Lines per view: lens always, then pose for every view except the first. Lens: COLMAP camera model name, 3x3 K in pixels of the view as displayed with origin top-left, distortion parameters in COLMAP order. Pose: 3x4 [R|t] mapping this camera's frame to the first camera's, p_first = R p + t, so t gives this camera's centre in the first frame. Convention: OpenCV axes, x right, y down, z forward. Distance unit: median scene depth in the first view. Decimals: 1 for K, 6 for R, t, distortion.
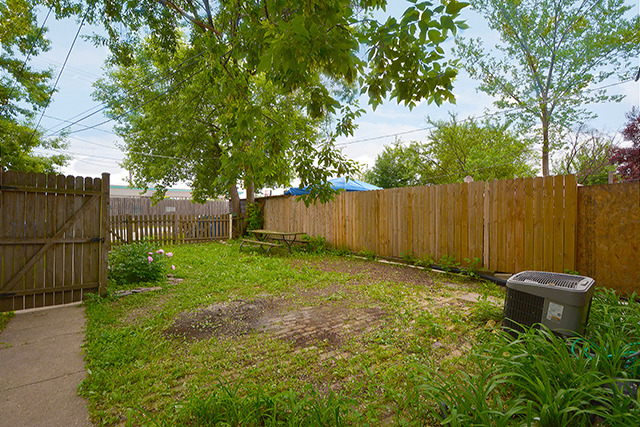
lens RADIAL K [[280.1, 0, 320.0], [0, 280.1, 215.9], [0, 0, 1]] dist [0.003515, -0.014688]
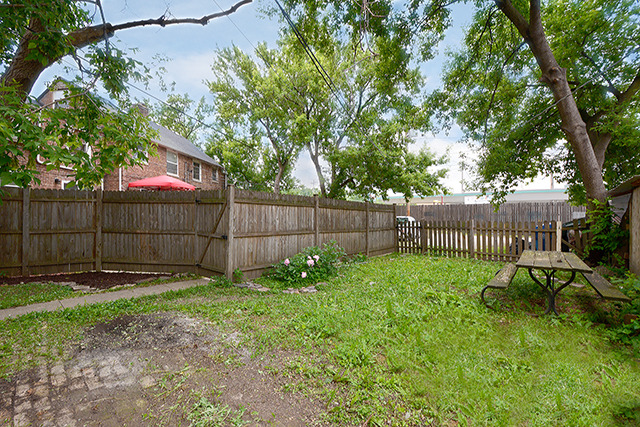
lens RADIAL K [[280.1, 0, 320.0], [0, 280.1, 215.9], [0, 0, 1]] dist [0.003515, -0.014688]
pose [[0.149121, -0.009962, -0.988769, 0.205249], [-0.018542, 0.999745, -0.012869, -0.000096], [0.988645, 0.020253, 0.148899, 0.461469]]
